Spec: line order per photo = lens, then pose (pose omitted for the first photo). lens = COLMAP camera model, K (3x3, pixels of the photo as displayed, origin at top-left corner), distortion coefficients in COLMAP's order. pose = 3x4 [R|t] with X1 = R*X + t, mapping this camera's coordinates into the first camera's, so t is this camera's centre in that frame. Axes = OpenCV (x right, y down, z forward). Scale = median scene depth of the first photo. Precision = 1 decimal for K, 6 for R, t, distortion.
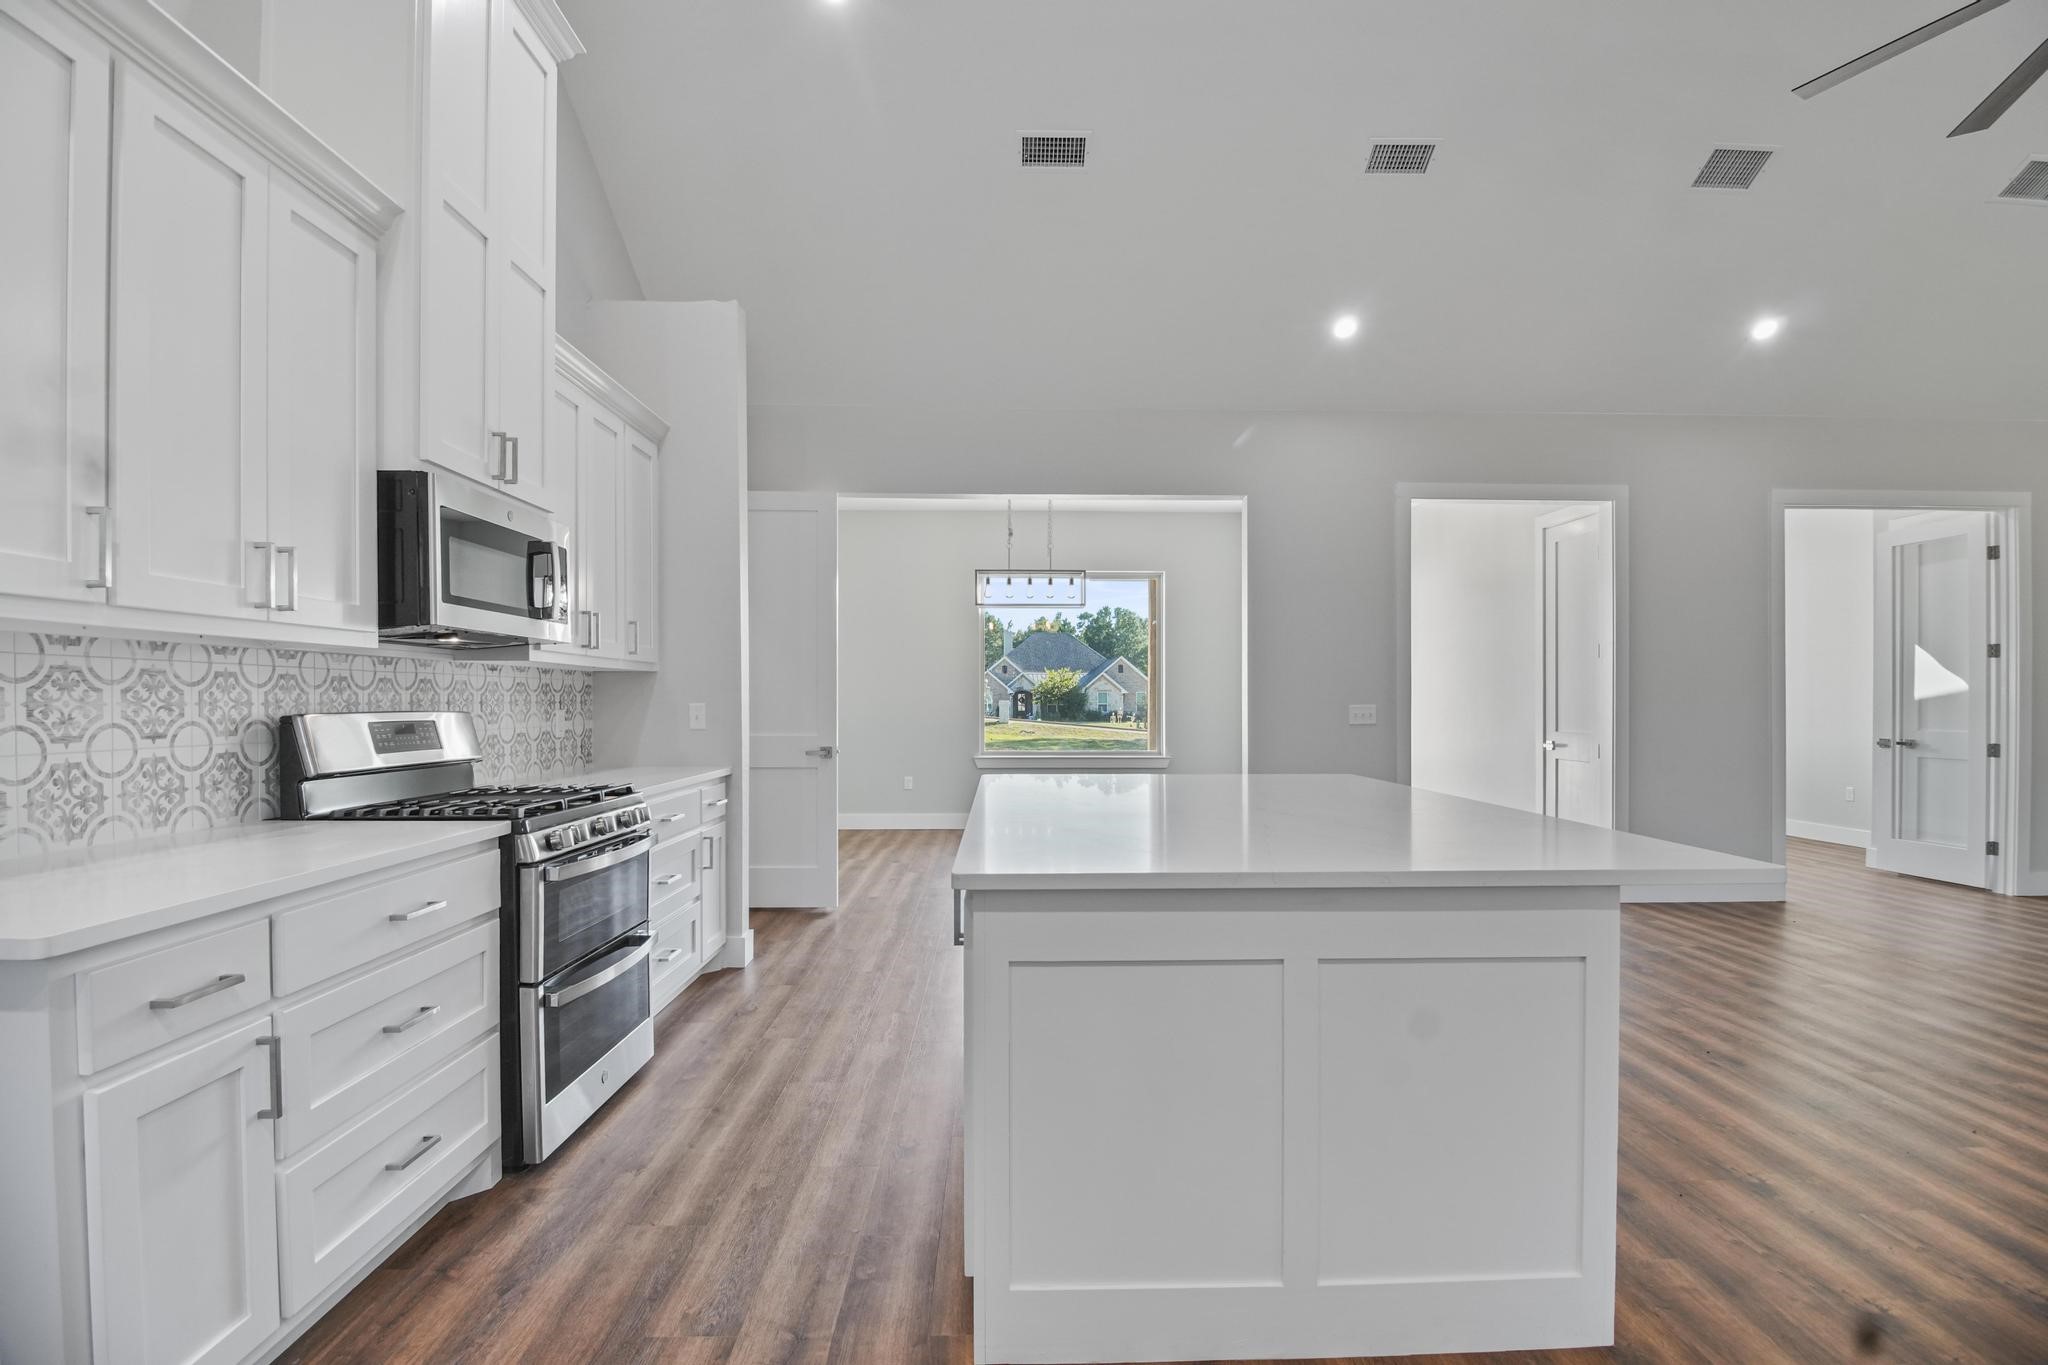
lens RADIAL K [[894.0, 0, 1026.2], [0, 894.0, 698.0], [0, 0, 1]] dist [0.001308, 0.000095]
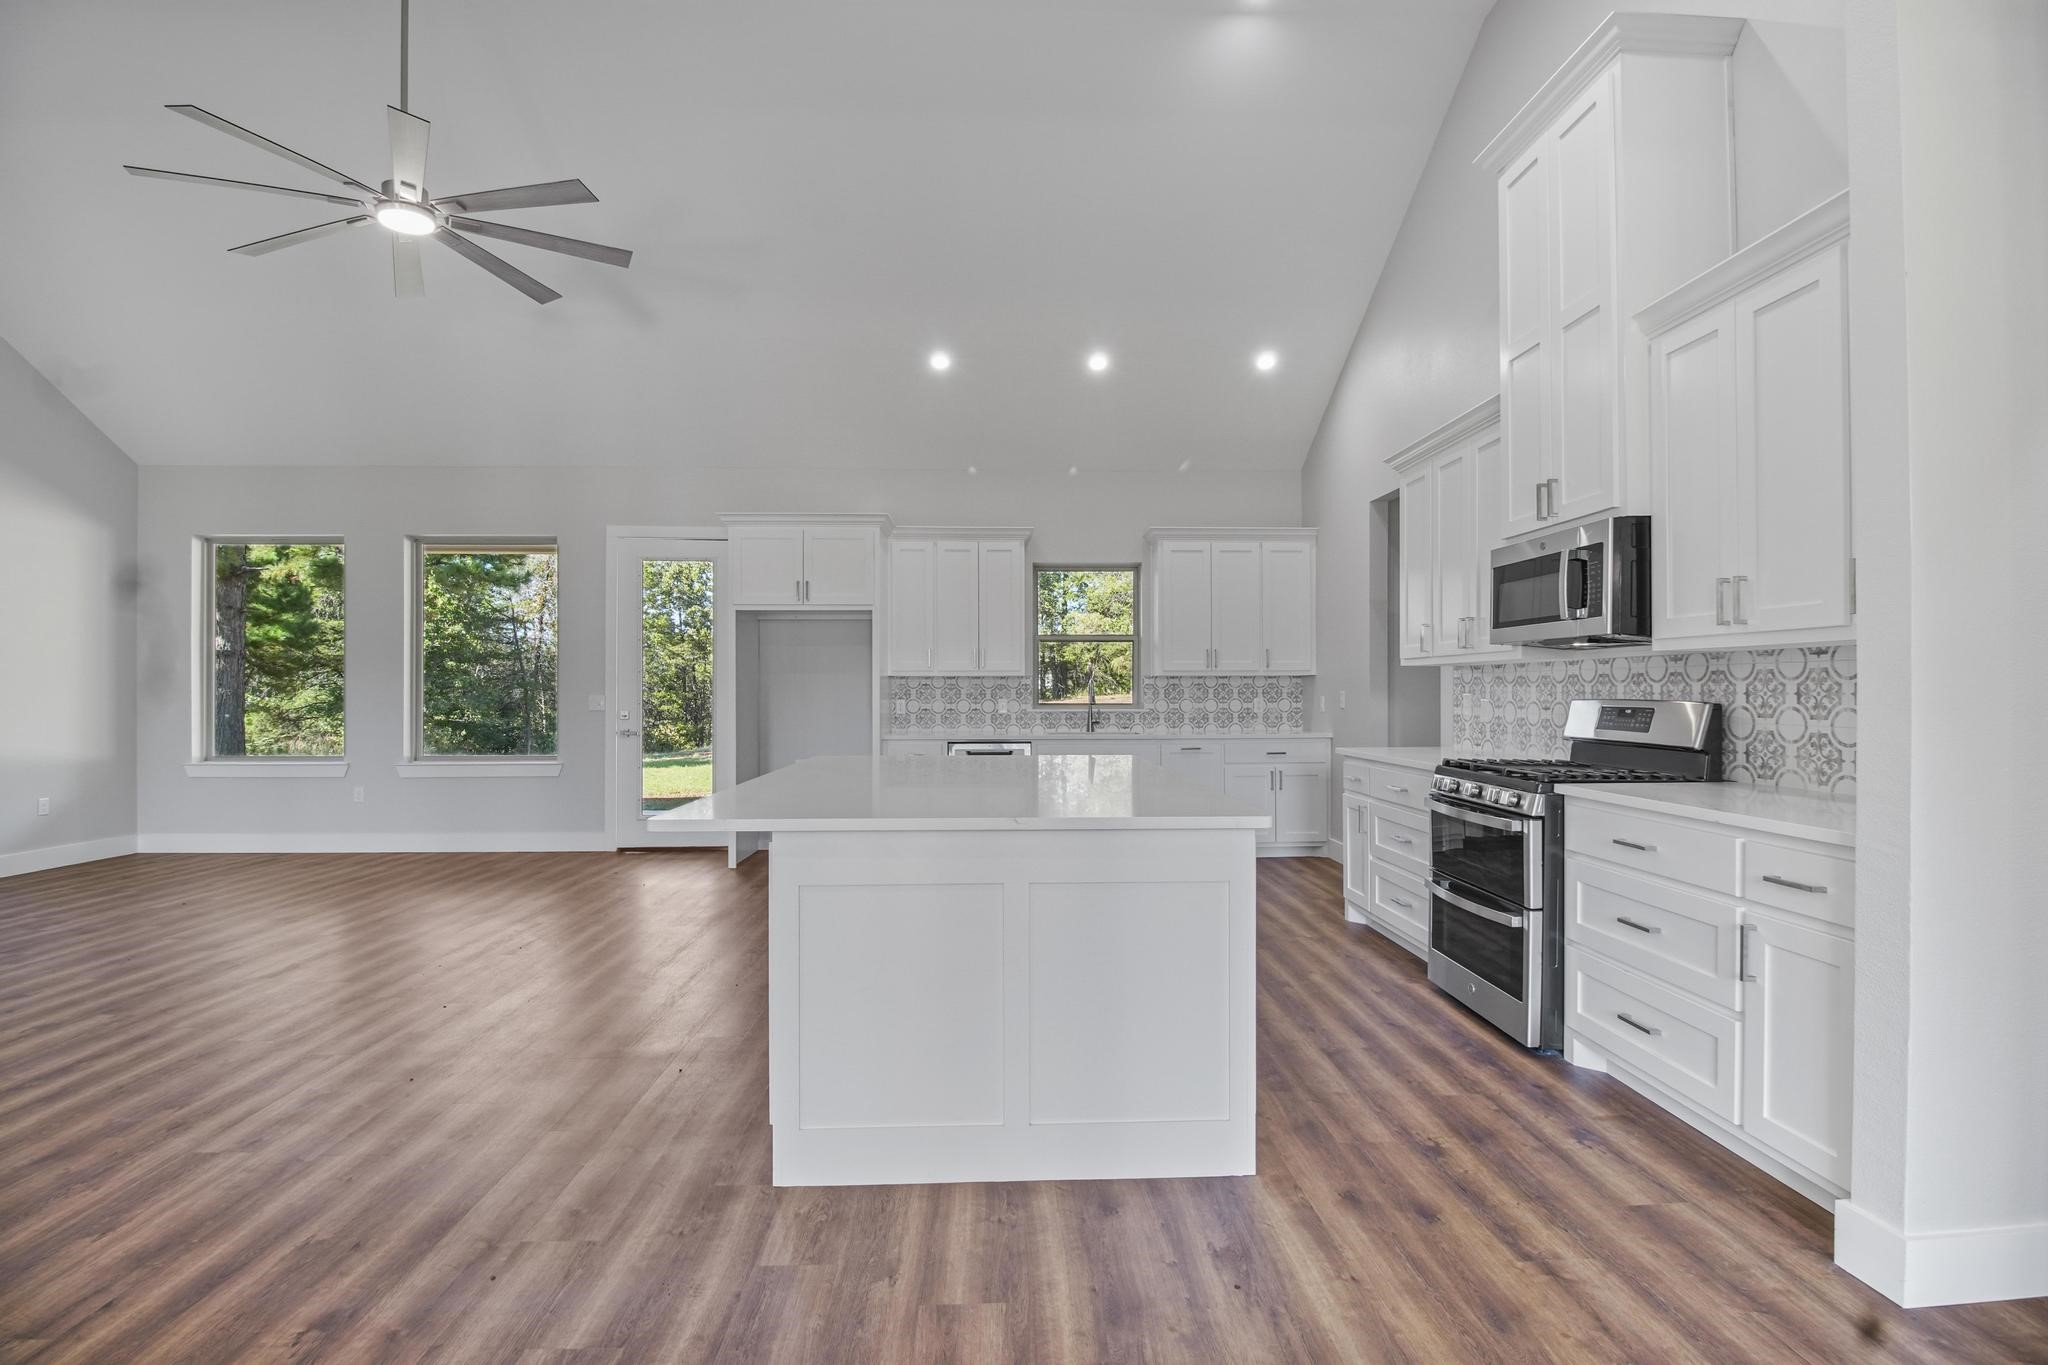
lens RADIAL K [[894.0, 0, 1023.9], [0, 894.0, 687.8], [0, 0, 1]] dist [0.001308, 0.000095]
pose [[-0.999656, 0.021020, -0.015675, 0.030000], [0.021078, 0.999771, -0.003583, -0.002595], [0.015596, -0.003912, -0.999871, 0.379657]]
